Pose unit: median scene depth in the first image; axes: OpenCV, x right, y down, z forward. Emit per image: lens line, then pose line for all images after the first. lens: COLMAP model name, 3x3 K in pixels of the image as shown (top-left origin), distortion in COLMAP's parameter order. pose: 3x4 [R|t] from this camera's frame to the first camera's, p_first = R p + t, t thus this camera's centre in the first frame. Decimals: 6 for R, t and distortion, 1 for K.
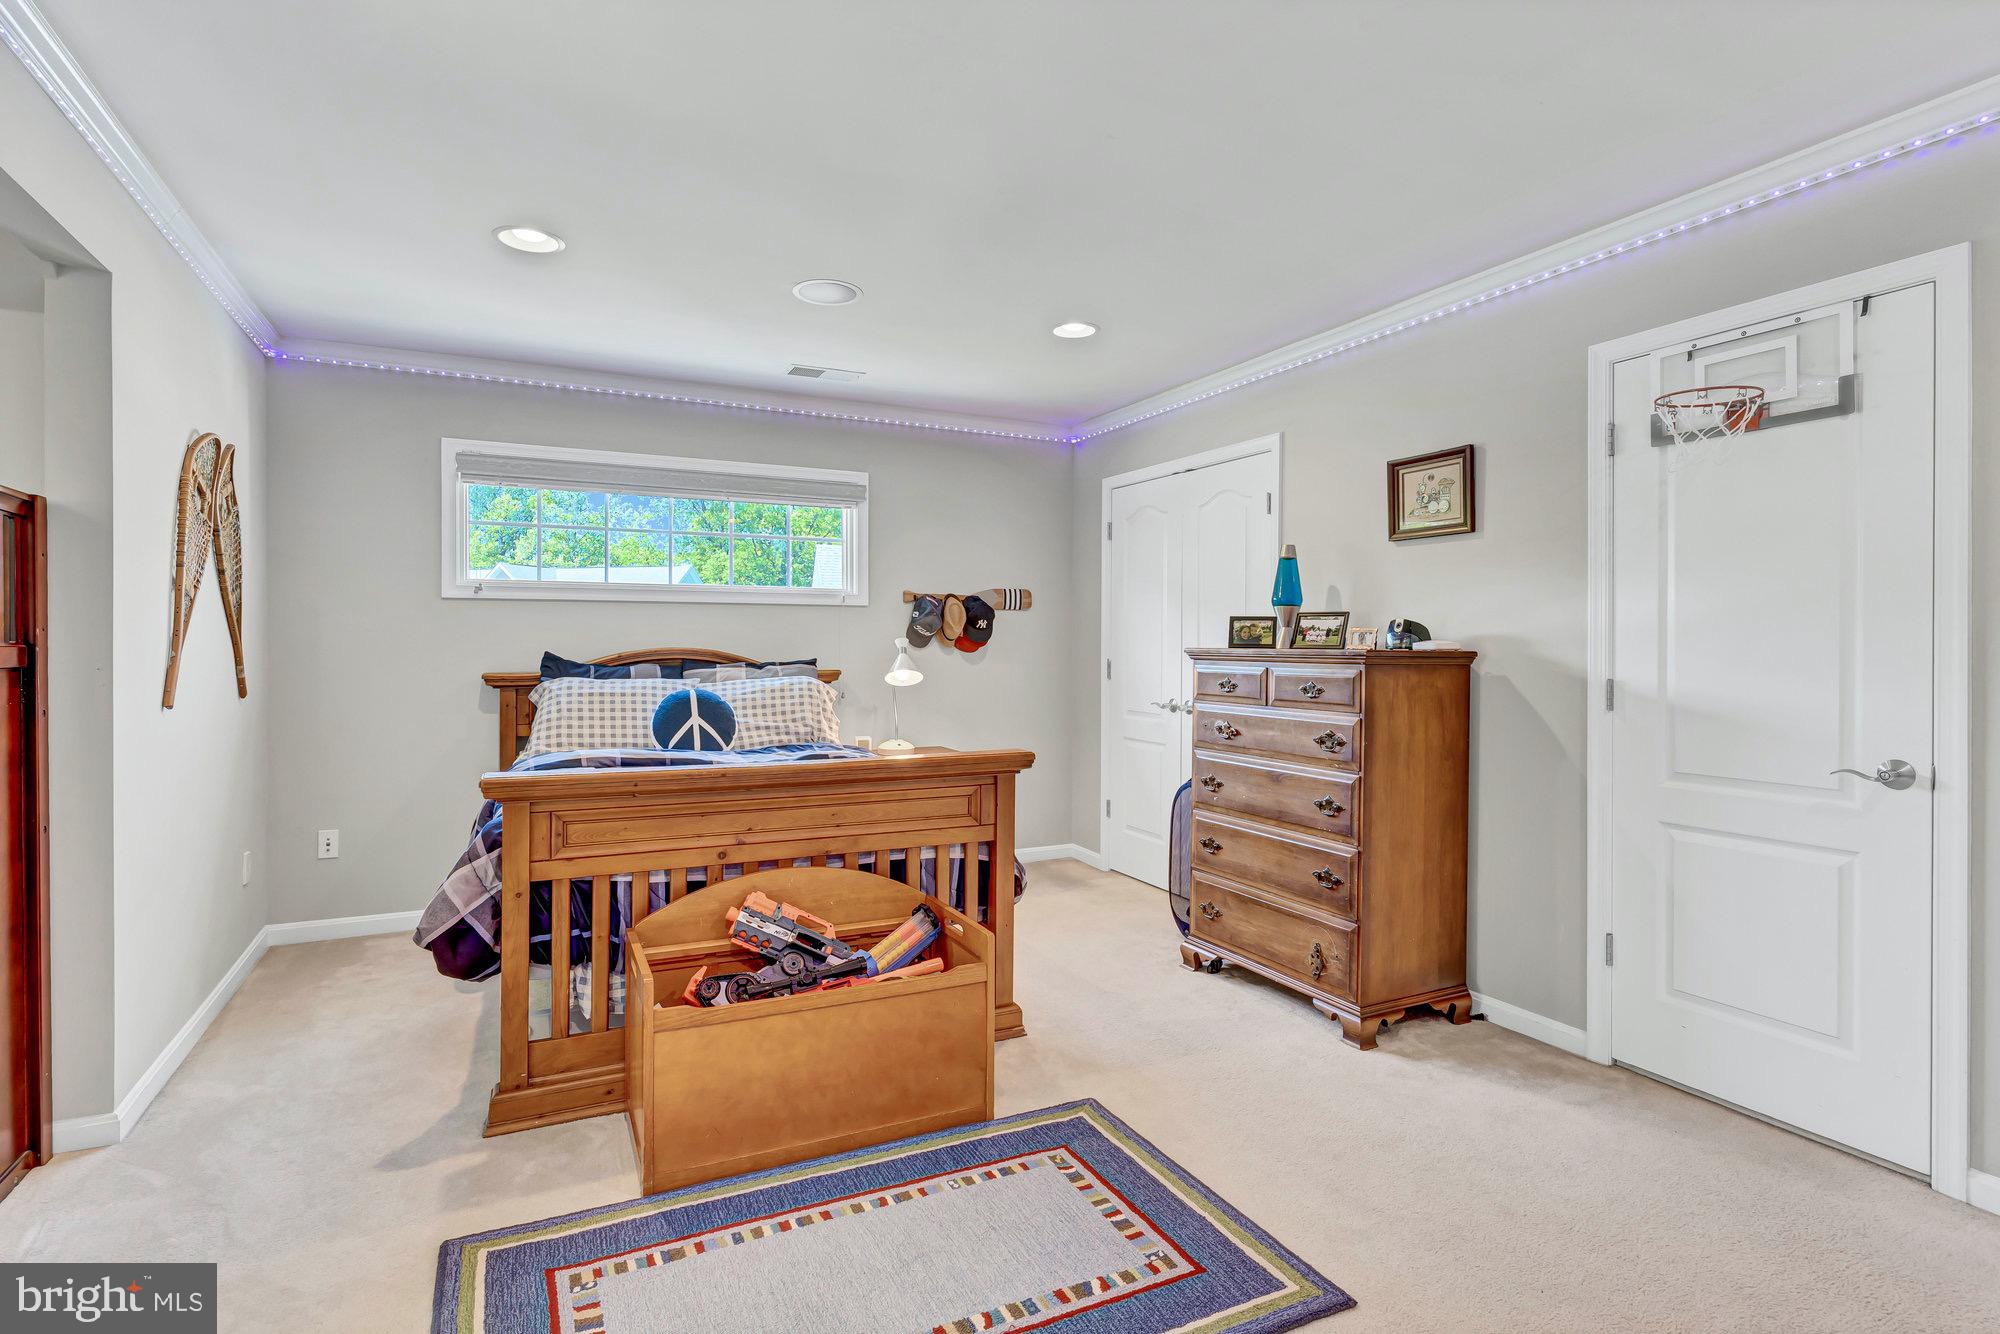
lens RADIAL K [[963.5, 0, 994.8], [0, 963.5, 667.5], [0, 0, 1]] dist [0.000136, 0.001348]
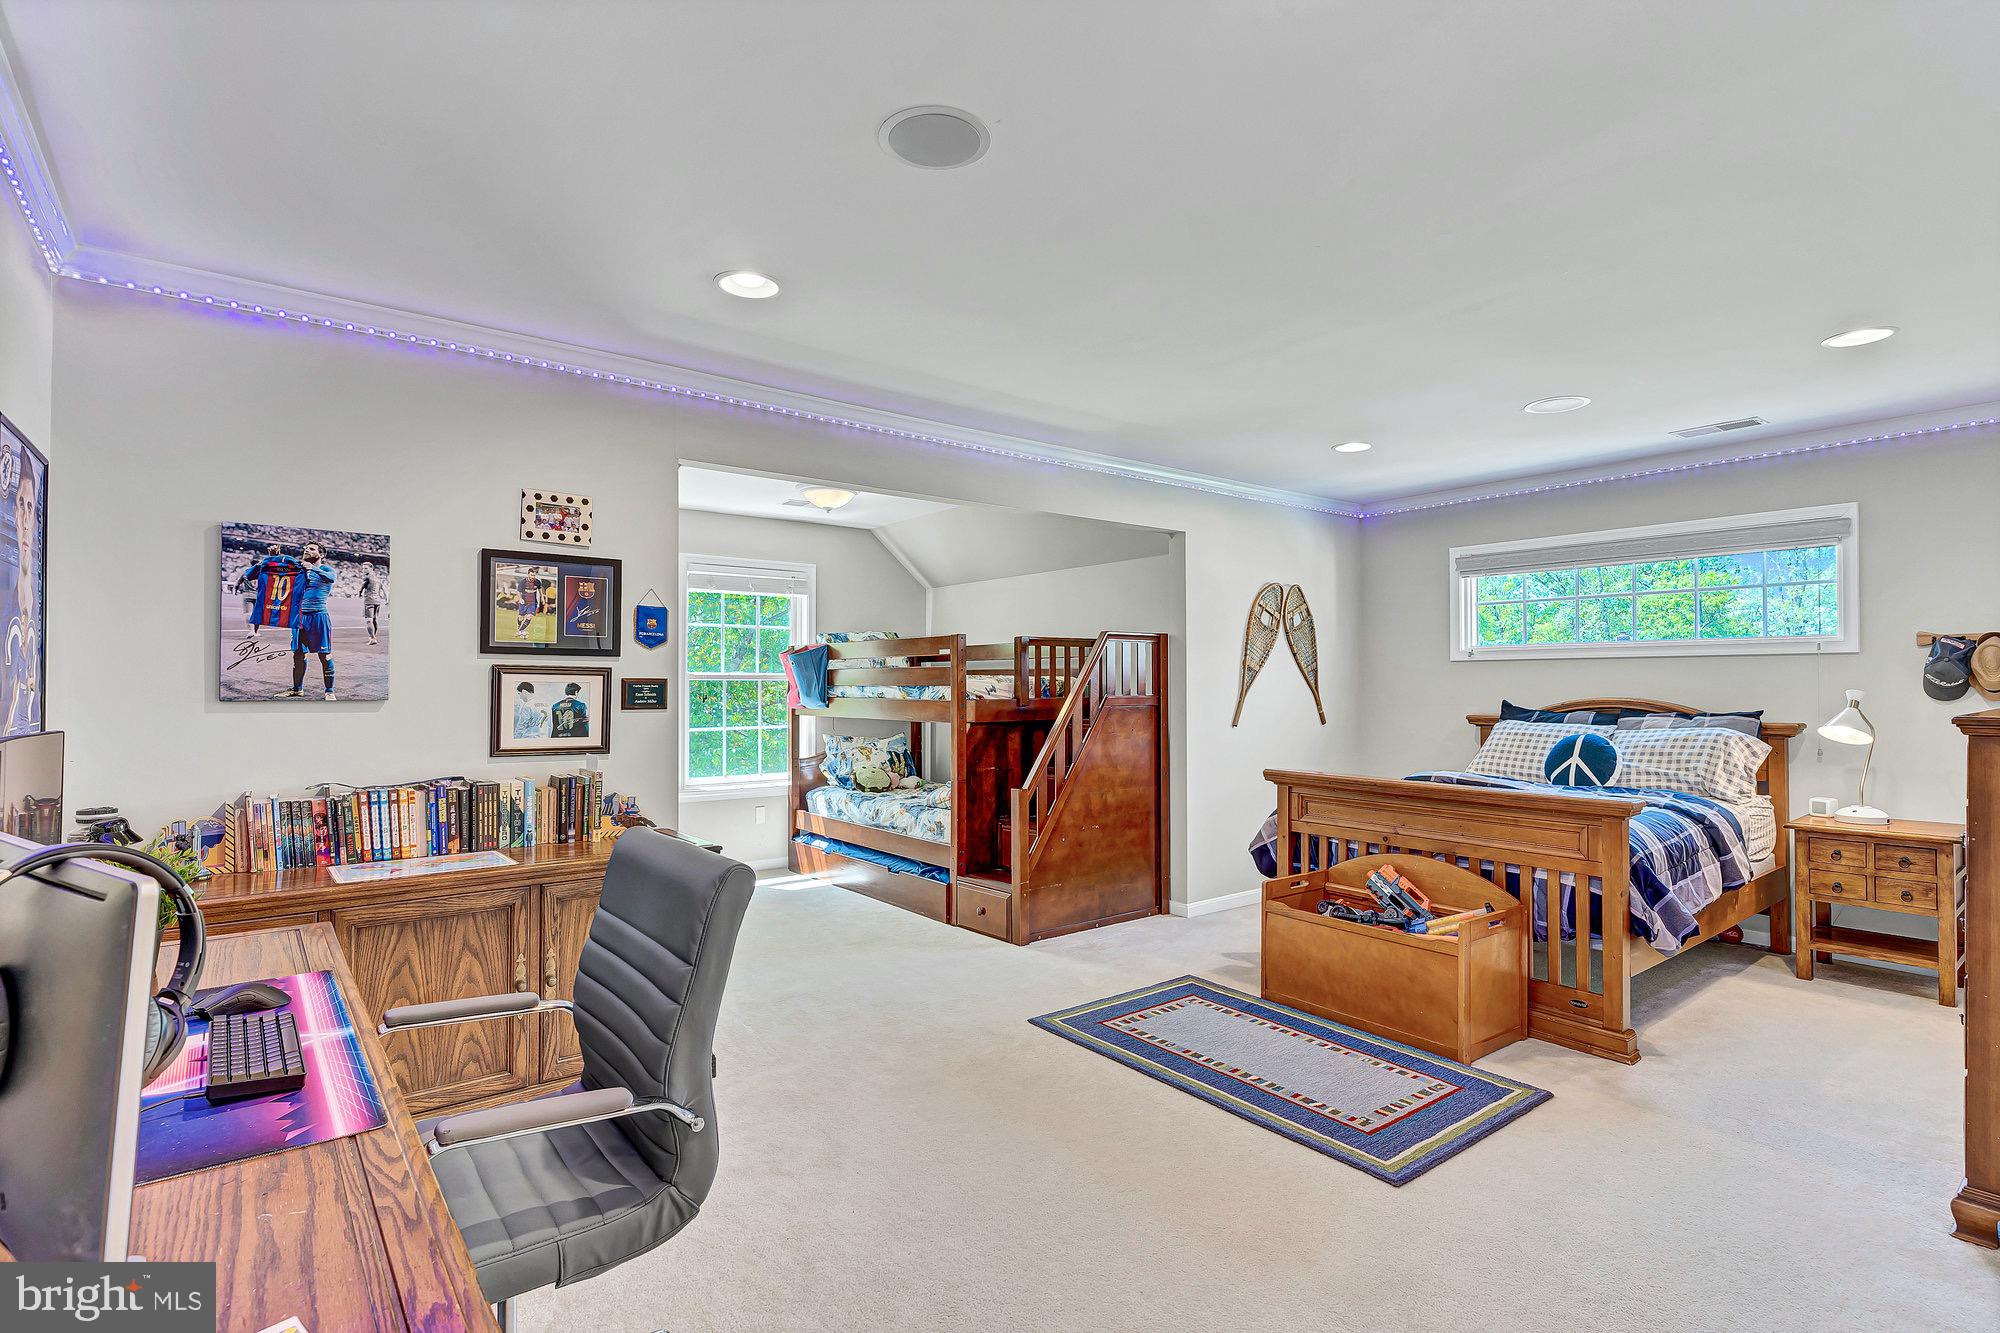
lens RADIAL K [[963.5, 0, 999.0], [0, 963.5, 669.0], [0, 0, 1]] dist [0.000136, 0.001348]
pose [[0.202098, -0.014906, -0.979252, 0.968714], [-0.020089, 0.999611, -0.019362, -0.027305], [0.979159, 0.023585, 0.201719, 0.083706]]
